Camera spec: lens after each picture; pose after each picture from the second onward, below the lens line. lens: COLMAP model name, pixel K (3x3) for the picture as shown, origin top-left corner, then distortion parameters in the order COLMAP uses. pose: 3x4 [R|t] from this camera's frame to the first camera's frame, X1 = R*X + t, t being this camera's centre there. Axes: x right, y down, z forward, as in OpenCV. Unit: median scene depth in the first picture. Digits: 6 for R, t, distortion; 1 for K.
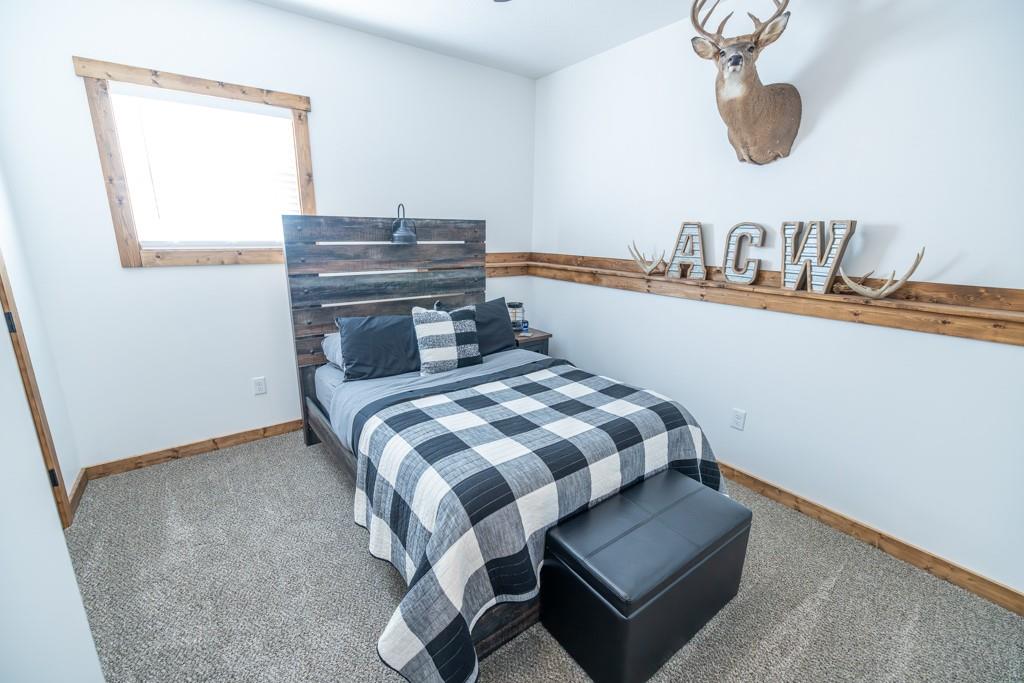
lens RADIAL K [[424.8, 0, 507.8], [0, 424.8, 338.5], [0, 0, 1]] dist [0.000634, 0.000081]
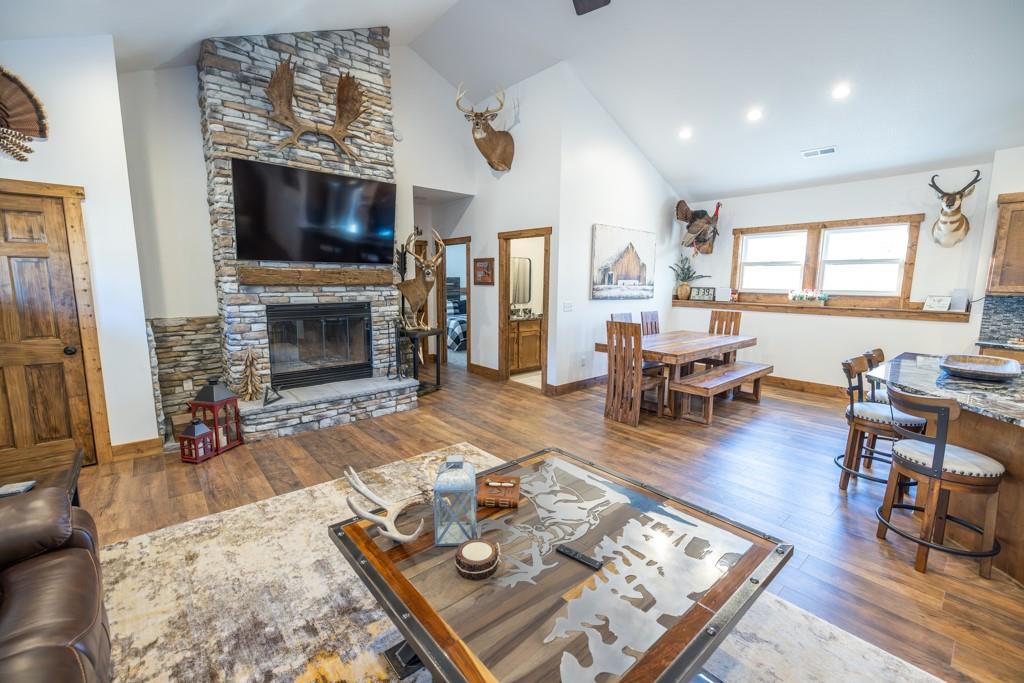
lens RADIAL K [[424.8, 0, 507.8], [0, 424.8, 338.5], [0, 0, 1]] dist [0.000634, 0.000081]
pose [[0.997235, -0.016095, 0.072542, 0.086820], [0.023908, 0.993847, -0.108154, 0.693970], [-0.070355, 0.109590, 0.991484, -2.786711]]
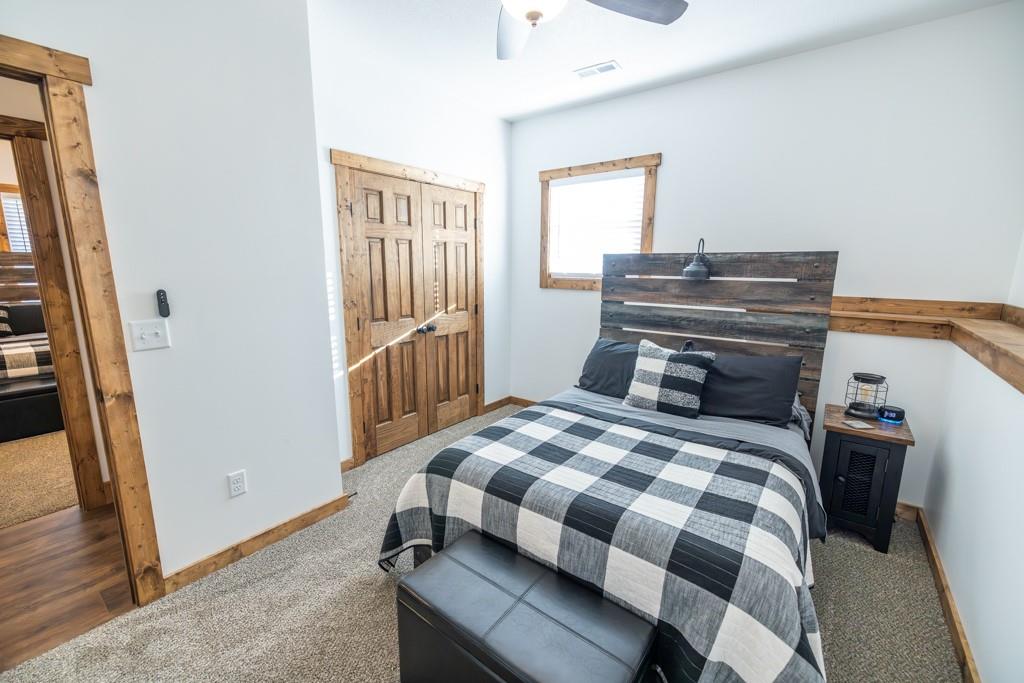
lens RADIAL K [[424.8, 0, 507.8], [0, 424.8, 338.5], [0, 0, 1]] dist [0.000634, 0.000081]
pose [[0.281061, 0.160234, -0.946219, 0.618908], [-0.235851, 0.967257, 0.093740, -0.090112], [0.930257, 0.196820, 0.309650, 0.362142]]
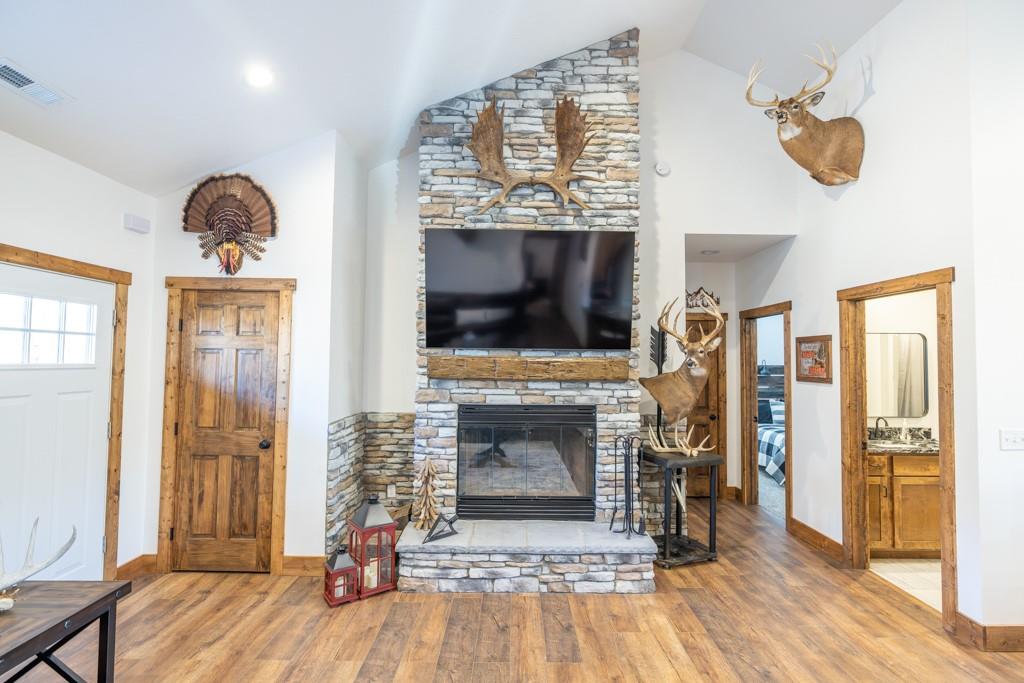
lens RADIAL K [[498.8, 0, 515.6], [0, 498.8, 341.2], [0, 0, 1]] dist [-0.005542, -0.000344]
pose [[0.811780, -0.027183, -0.583330, 0.290995], [-0.143688, 0.958907, -0.244646, 0.533282], [0.566010, 0.282416, 0.774515, -2.249946]]
